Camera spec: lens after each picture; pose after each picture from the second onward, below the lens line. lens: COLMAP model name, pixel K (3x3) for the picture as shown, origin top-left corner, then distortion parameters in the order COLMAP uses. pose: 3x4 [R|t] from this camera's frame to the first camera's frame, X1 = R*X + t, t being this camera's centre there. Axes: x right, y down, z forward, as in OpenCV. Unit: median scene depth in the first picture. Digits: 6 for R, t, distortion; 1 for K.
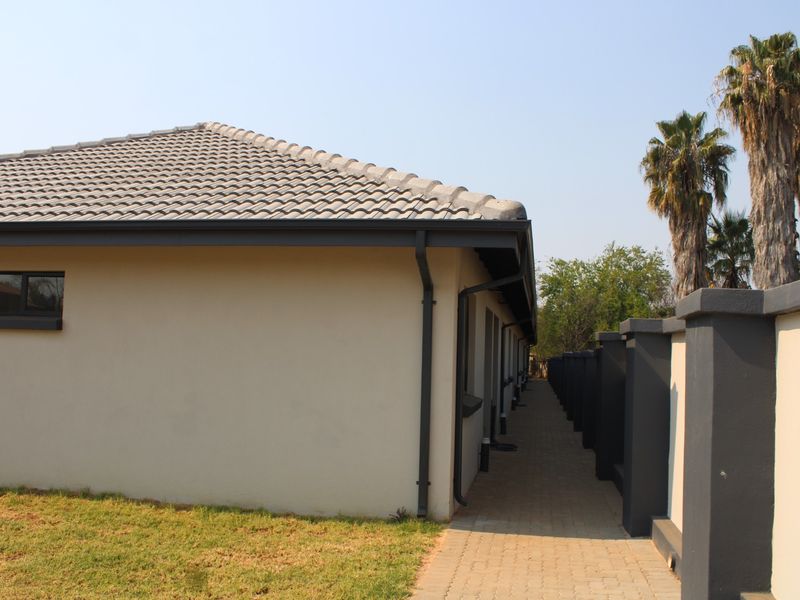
lens RADIAL K [[726.6, 0, 400.0], [0, 726.6, 300.0], [0, 0, 1]] dist [-0.003241, -0.003519]
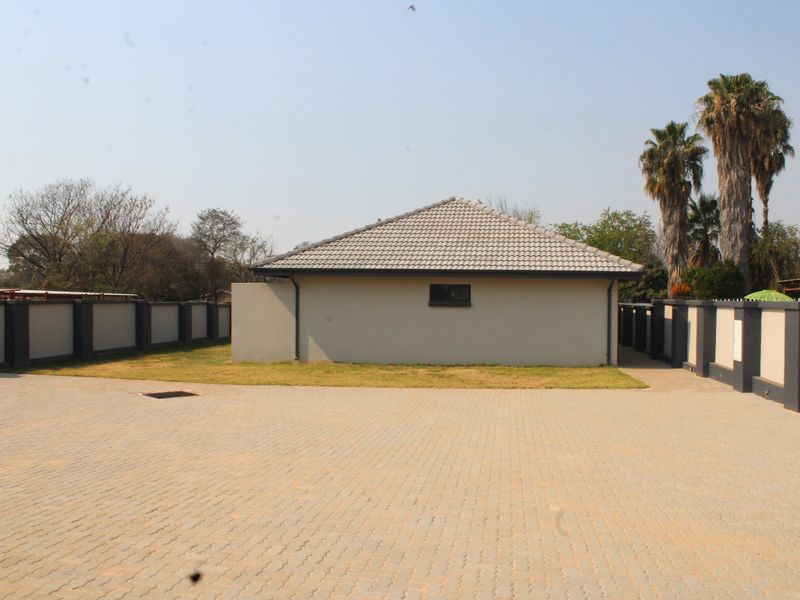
lens RADIAL K [[726.6, 0, 400.0], [0, 726.6, 300.0], [0, 0, 1]] dist [-0.003241, -0.003519]
pose [[0.999186, -0.023195, 0.033003, -0.170408], [0.020592, 0.996809, 0.077124, -0.042185], [-0.034686, -0.076381, 0.996475, -0.363929]]
